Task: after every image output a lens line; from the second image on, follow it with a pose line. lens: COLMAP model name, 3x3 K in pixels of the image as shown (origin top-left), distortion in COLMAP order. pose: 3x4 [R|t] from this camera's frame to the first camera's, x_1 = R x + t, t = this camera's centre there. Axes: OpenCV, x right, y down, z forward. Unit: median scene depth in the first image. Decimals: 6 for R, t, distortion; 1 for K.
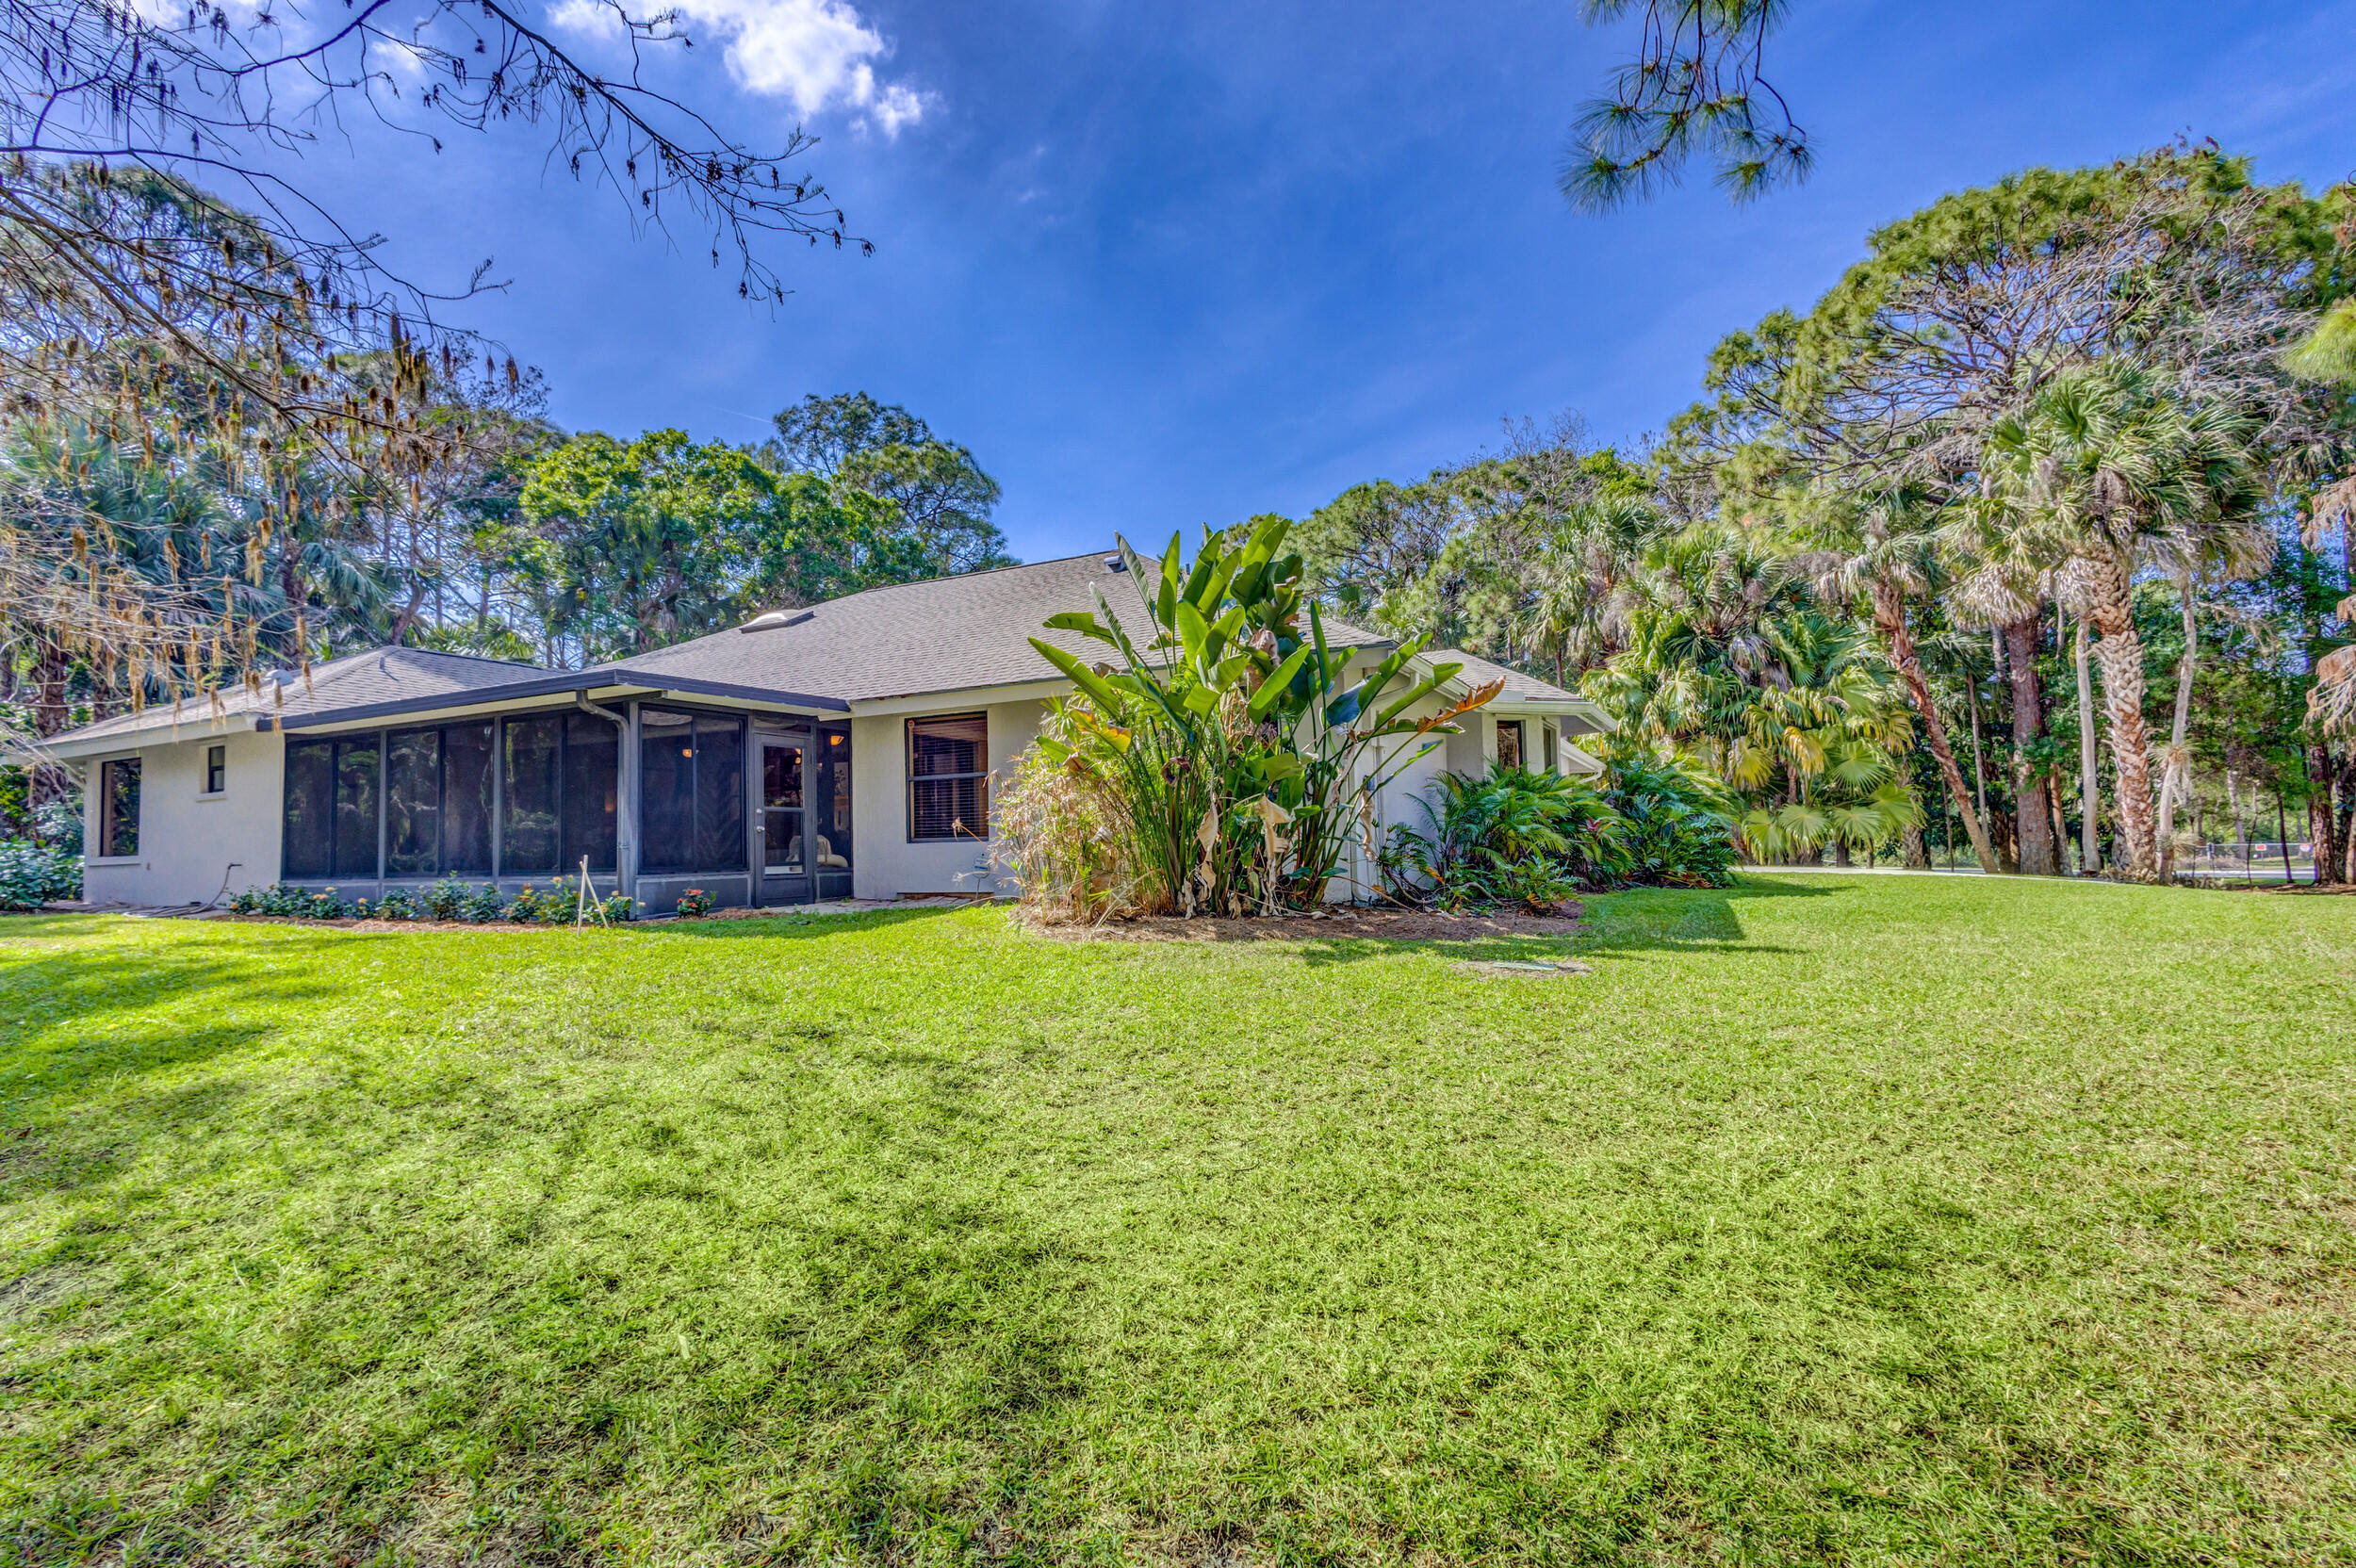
lens RADIAL K [[1082.7, 0, 1172.7], [0, 1082.7, 785.5], [0, 0, 1]] dist [0.004306, -0.000648]
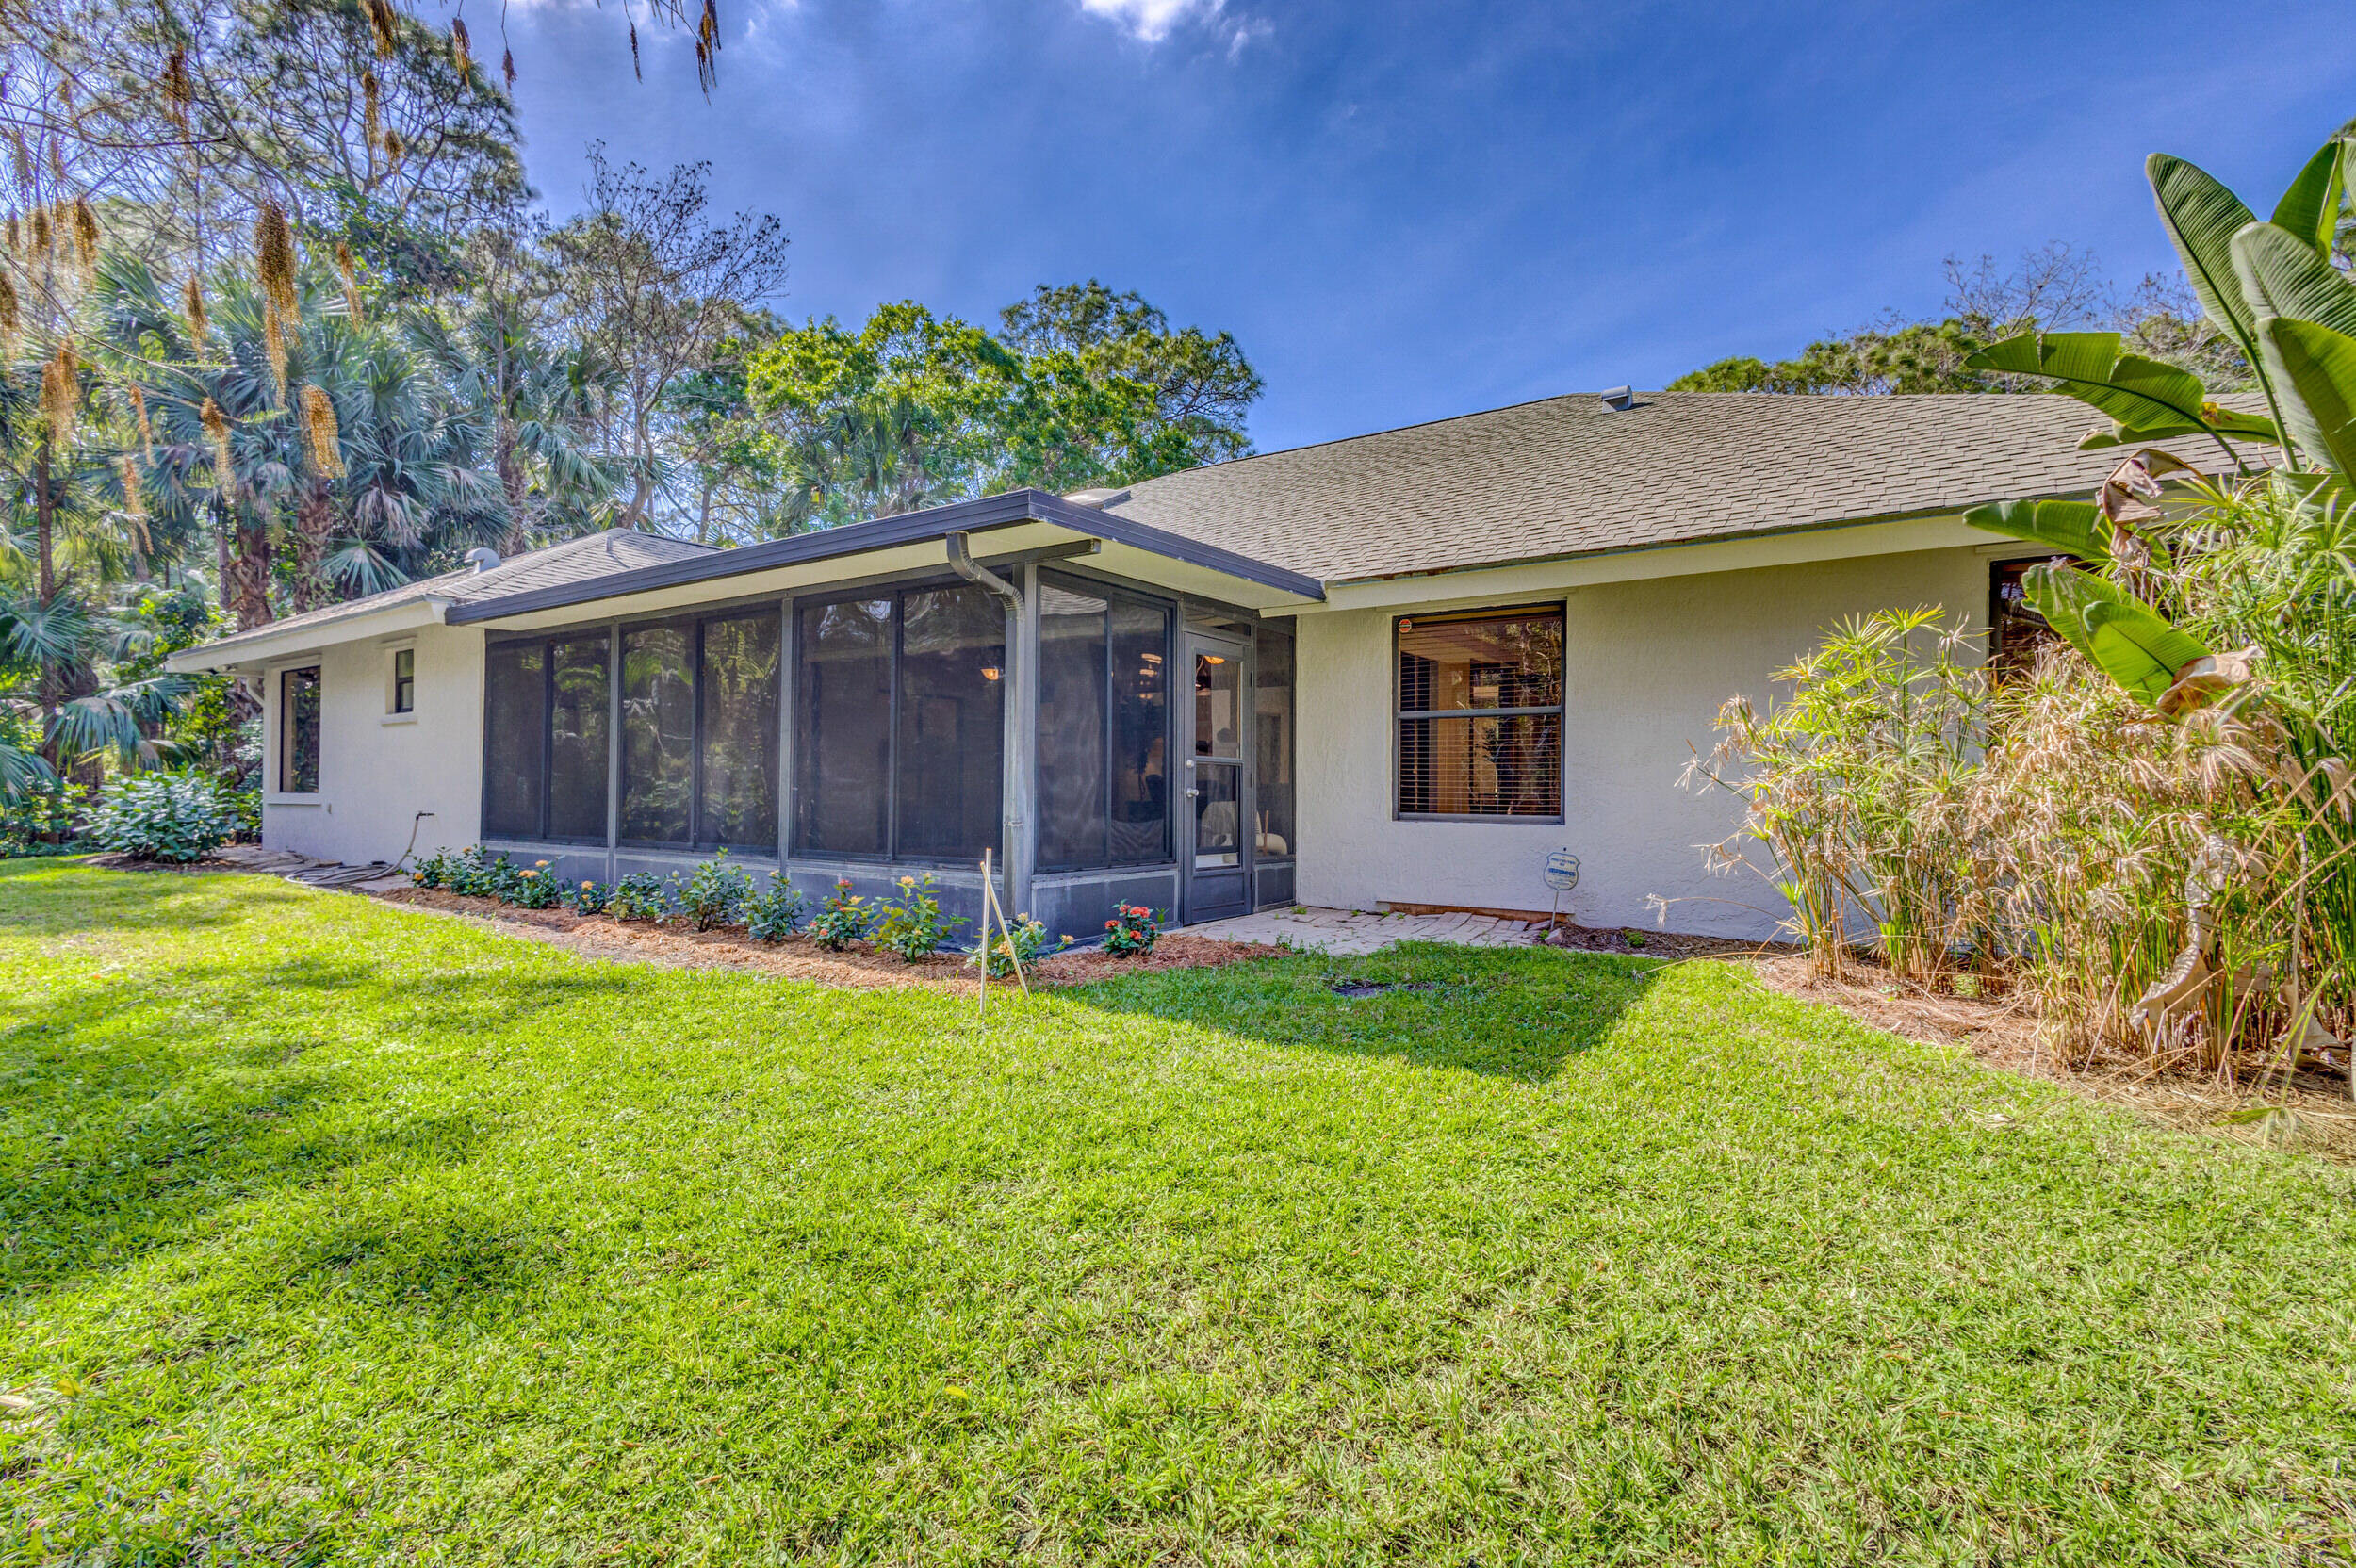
lens RADIAL K [[1082.7, 0, 1172.7], [0, 1082.7, 785.5], [0, 0, 1]] dist [0.004306, -0.000648]
pose [[0.989484, 0.032276, -0.140995, -0.267596], [-0.024993, 0.998275, 0.053117, 0.003499], [0.142467, -0.049035, 0.988584, 0.354743]]
